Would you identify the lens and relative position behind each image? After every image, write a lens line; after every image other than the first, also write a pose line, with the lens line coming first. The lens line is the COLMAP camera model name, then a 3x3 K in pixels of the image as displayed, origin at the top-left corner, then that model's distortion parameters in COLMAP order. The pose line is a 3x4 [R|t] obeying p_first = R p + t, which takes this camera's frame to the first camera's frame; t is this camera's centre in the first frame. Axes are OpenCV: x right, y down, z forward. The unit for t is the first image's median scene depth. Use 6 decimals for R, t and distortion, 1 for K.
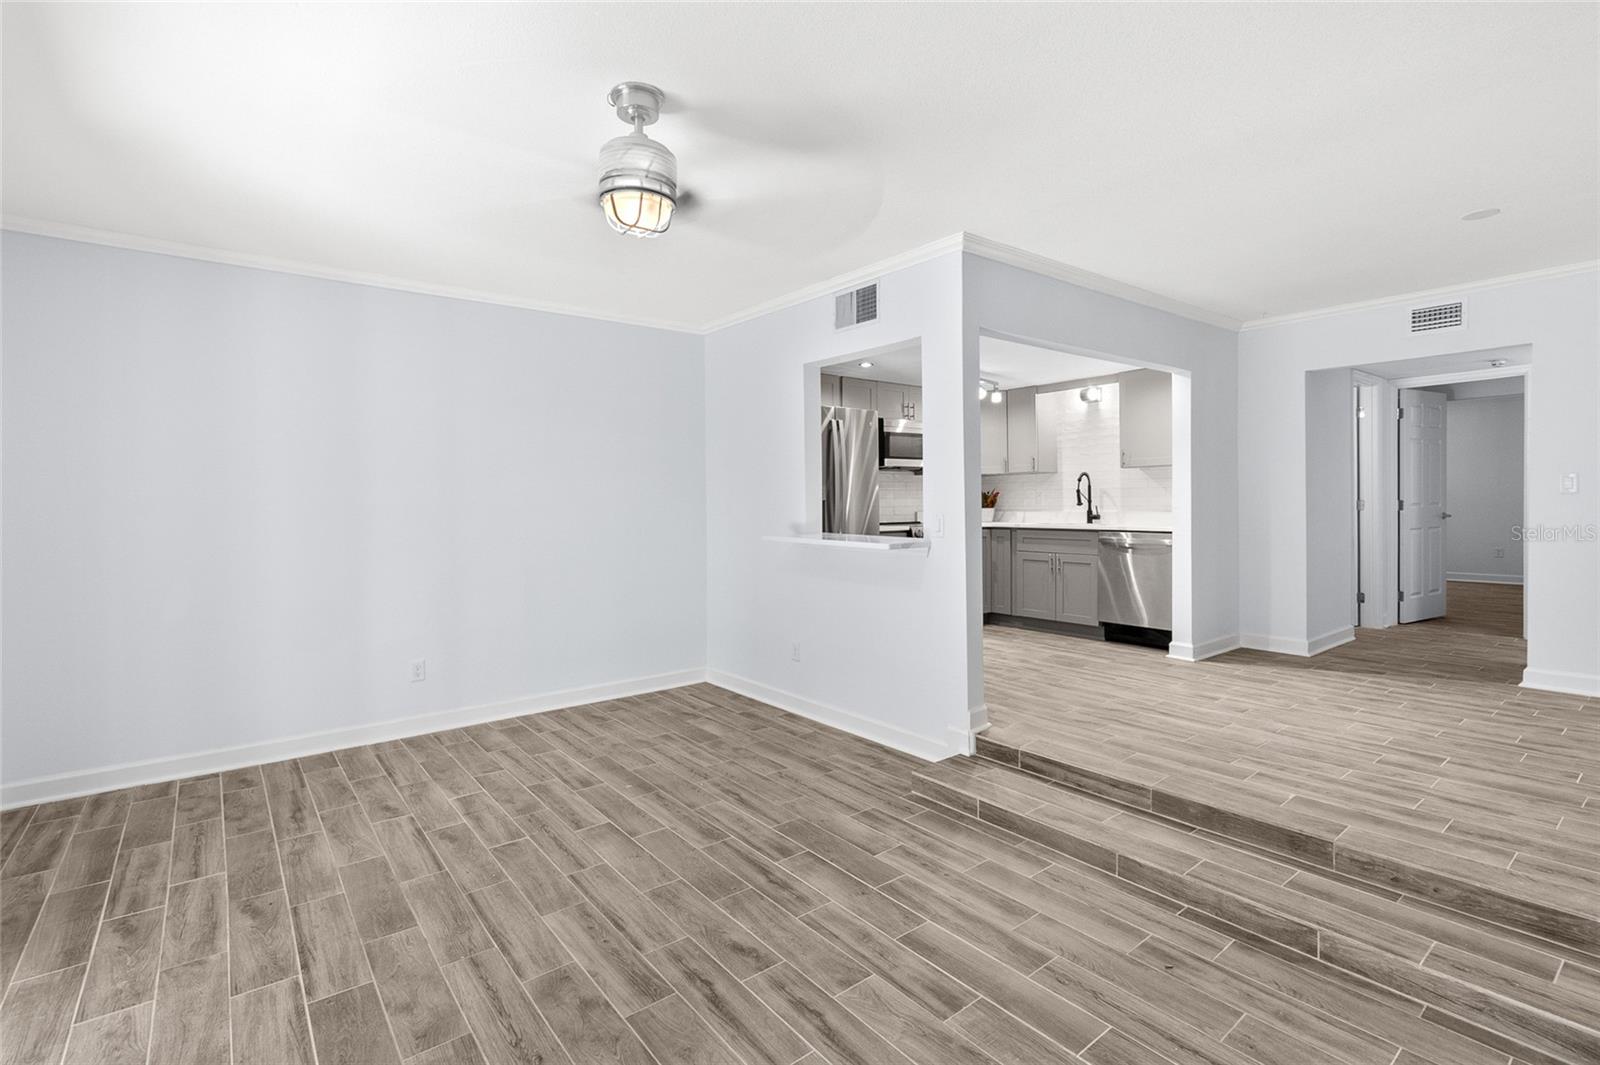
lens RADIAL K [[737.7, 0, 801.2], [0, 737.7, 510.4], [0, 0, 1]] dist [-0.000380, -0.000386]
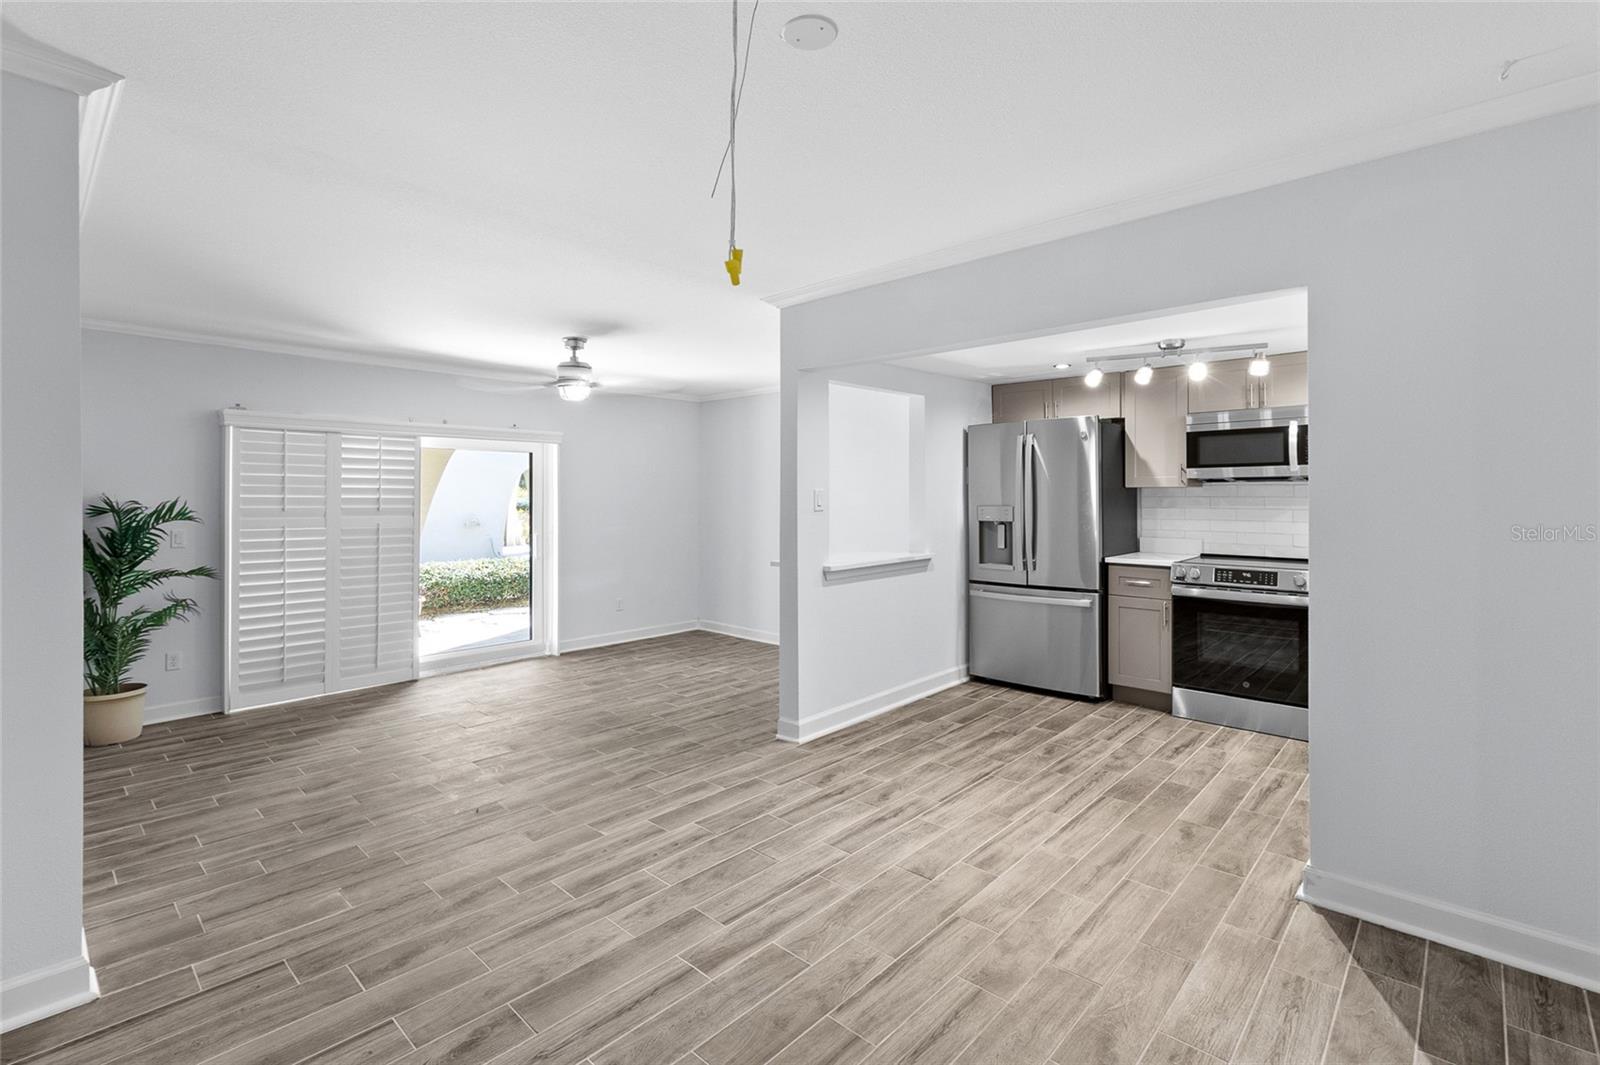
lens RADIAL K [[737.7, 0, 816.3], [0, 737.7, 483.6], [0, 0, 1]] dist [-0.000380, -0.000386]
pose [[0.162879, -0.004245, -0.986637, 1.245178], [-0.012286, 0.999904, -0.006330, -0.071967], [0.986570, 0.013153, 0.162811, 0.801711]]
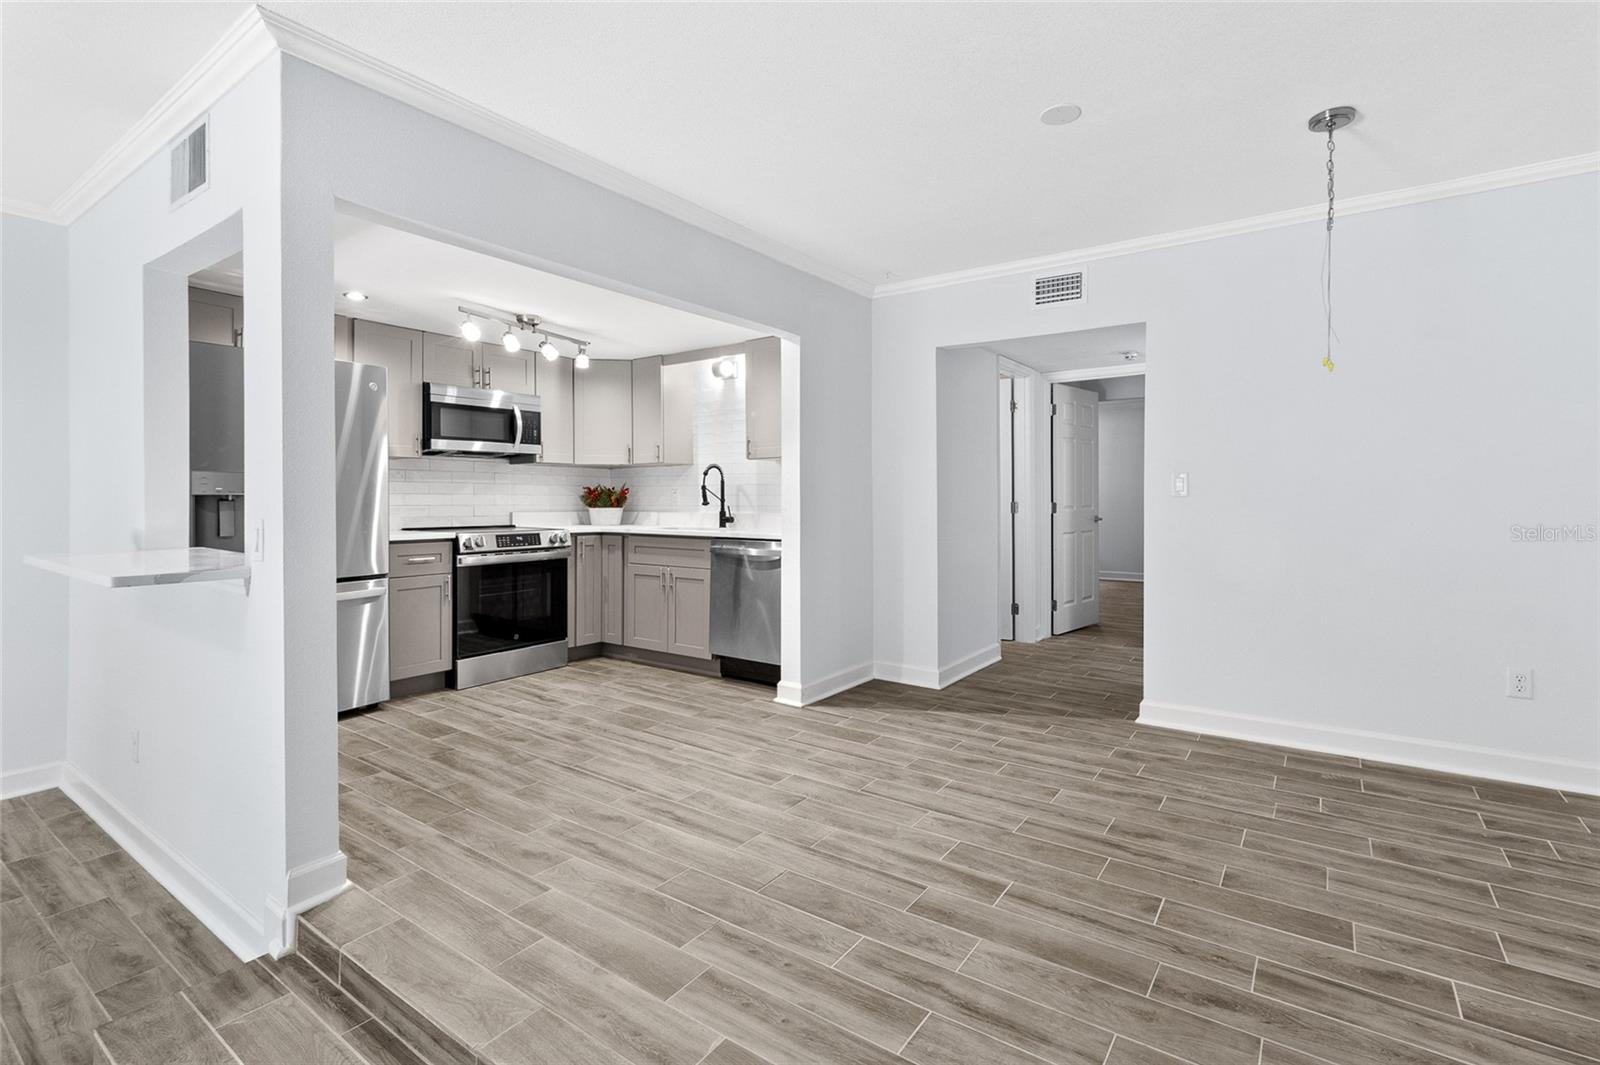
lens RADIAL K [[737.7, 0, 801.5], [0, 737.7, 494.3], [0, 0, 1]] dist [-0.000380, -0.000386]
pose [[0.959482, 0.012137, 0.281509, 0.406792], [-0.006915, 0.999785, -0.019537, -0.006096], [-0.281686, 0.016799, 0.959360, 0.324177]]
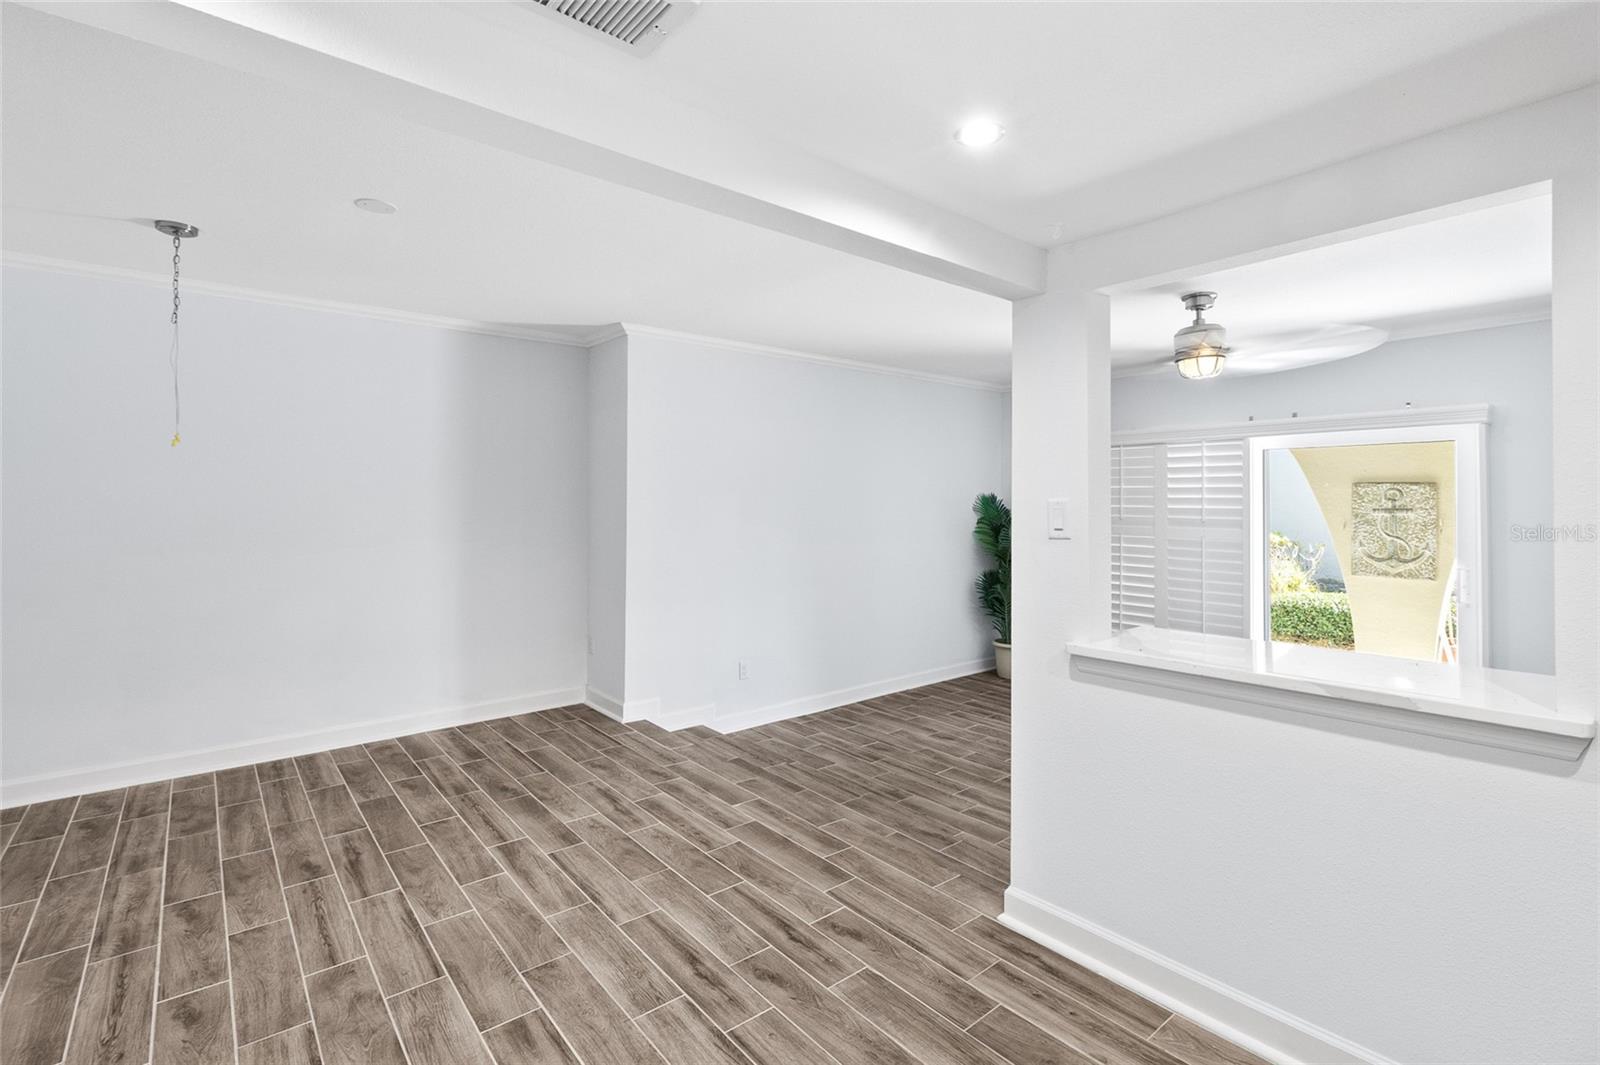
lens RADIAL K [[737.7, 0, 789.3], [0, 737.7, 494.5], [0, 0, 1]] dist [-0.000380, -0.000386]
pose [[-0.999940, 0.009265, -0.005888, 0.418888], [0.009257, 0.999956, 0.001410, -0.076659], [0.005901, 0.001356, -0.999982, 1.555343]]
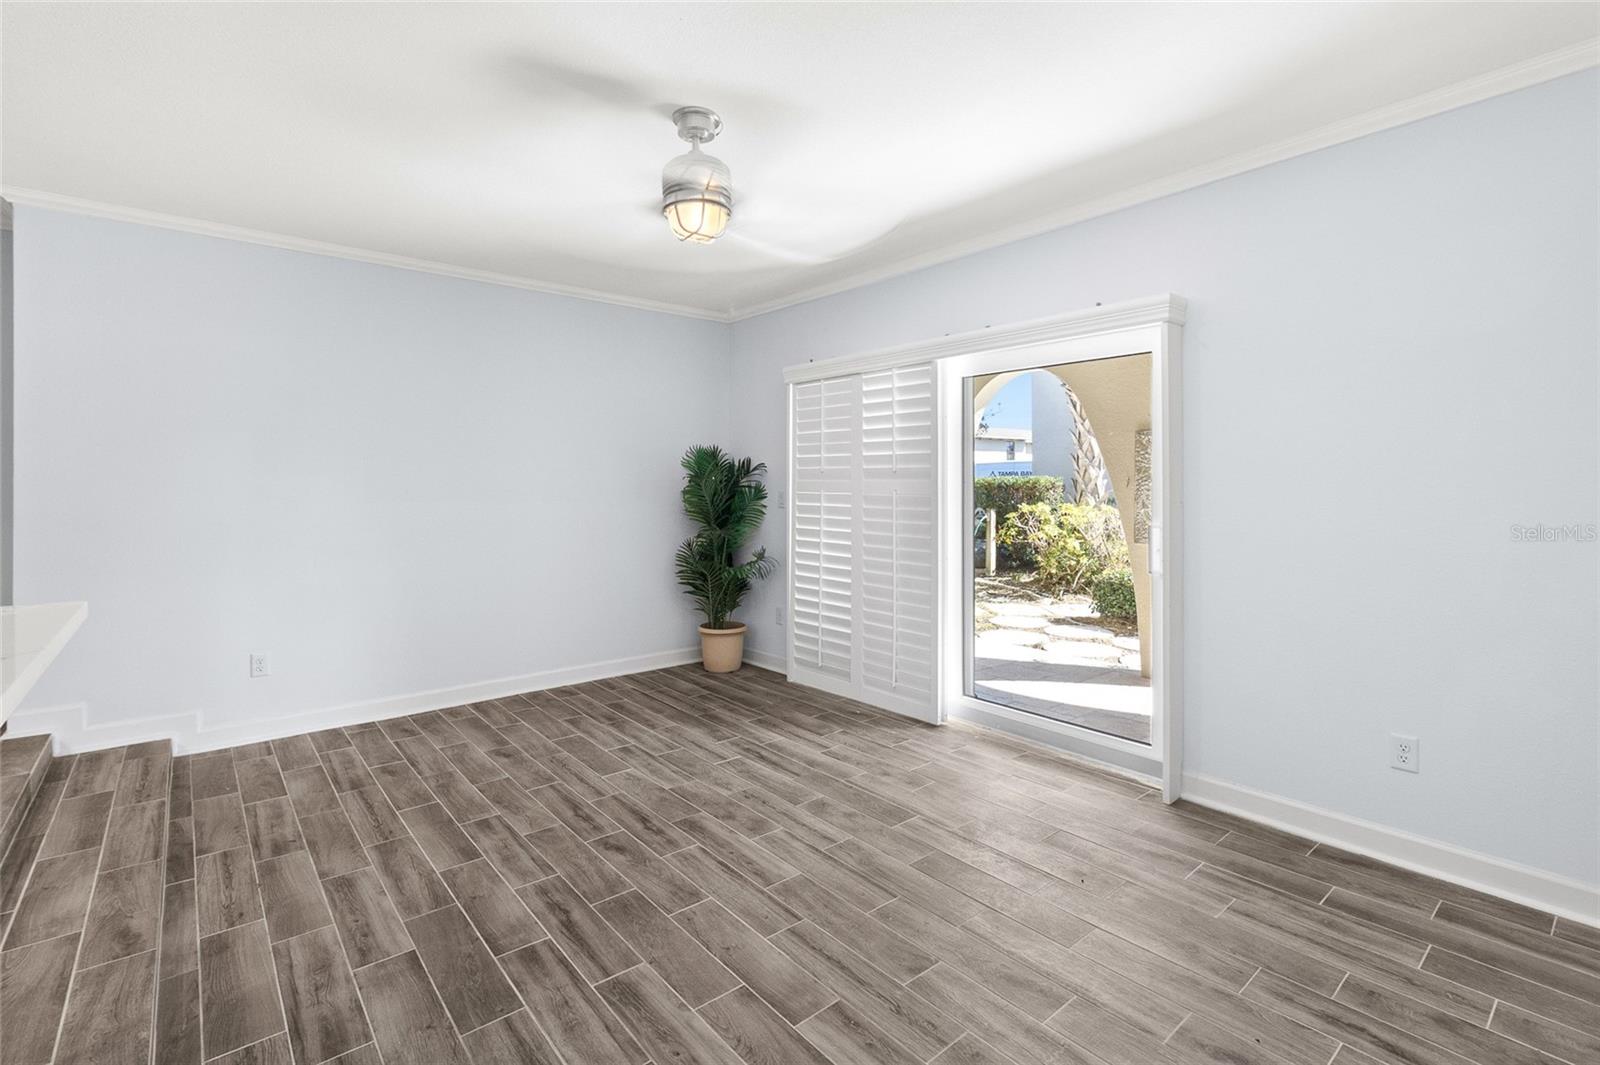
lens RADIAL K [[737.7, 0, 793.3], [0, 737.7, 487.1], [0, 0, 1]] dist [-0.000380, -0.000386]
pose [[-0.999789, 0.009679, -0.018091, -0.199951], [0.009457, 0.999880, 0.012282, -0.008539], [0.018208, 0.012109, -0.999761, 1.250069]]
